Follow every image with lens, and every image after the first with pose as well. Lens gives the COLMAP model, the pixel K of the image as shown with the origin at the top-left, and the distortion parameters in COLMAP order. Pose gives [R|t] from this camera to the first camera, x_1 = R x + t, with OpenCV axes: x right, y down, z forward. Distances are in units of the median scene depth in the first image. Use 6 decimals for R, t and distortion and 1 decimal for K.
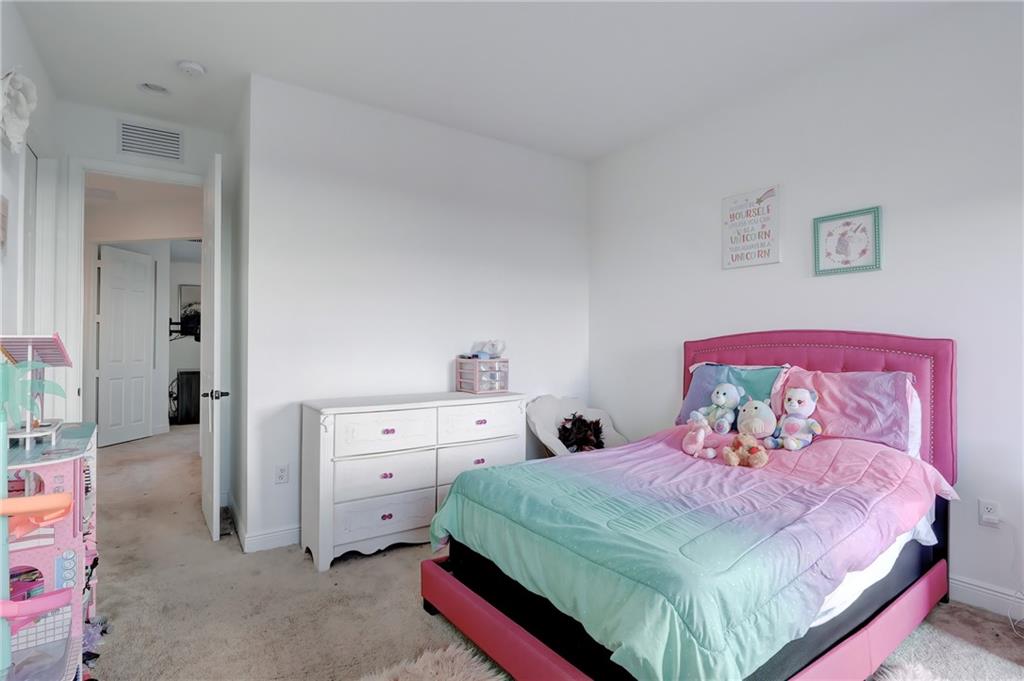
lens RADIAL K [[500.8, 0, 514.3], [0, 500.8, 338.8], [0, 0, 1]] dist [-0.015455, 0.000092]
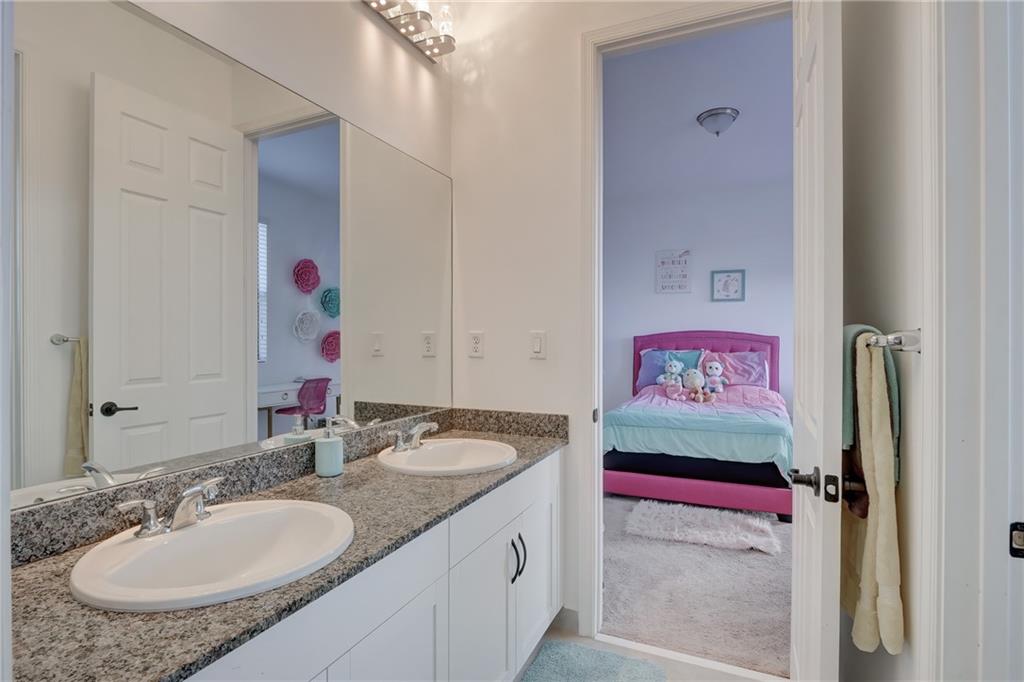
lens RADIAL K [[500.8, 0, 507.1], [0, 500.8, 340.0], [0, 0, 1]] dist [-0.015455, 0.000092]
pose [[0.859729, -0.000950, 0.510750, -1.088209], [-0.008716, 0.999825, 0.016531, -0.007747], [-0.510677, -0.018664, 0.859570, -0.238353]]
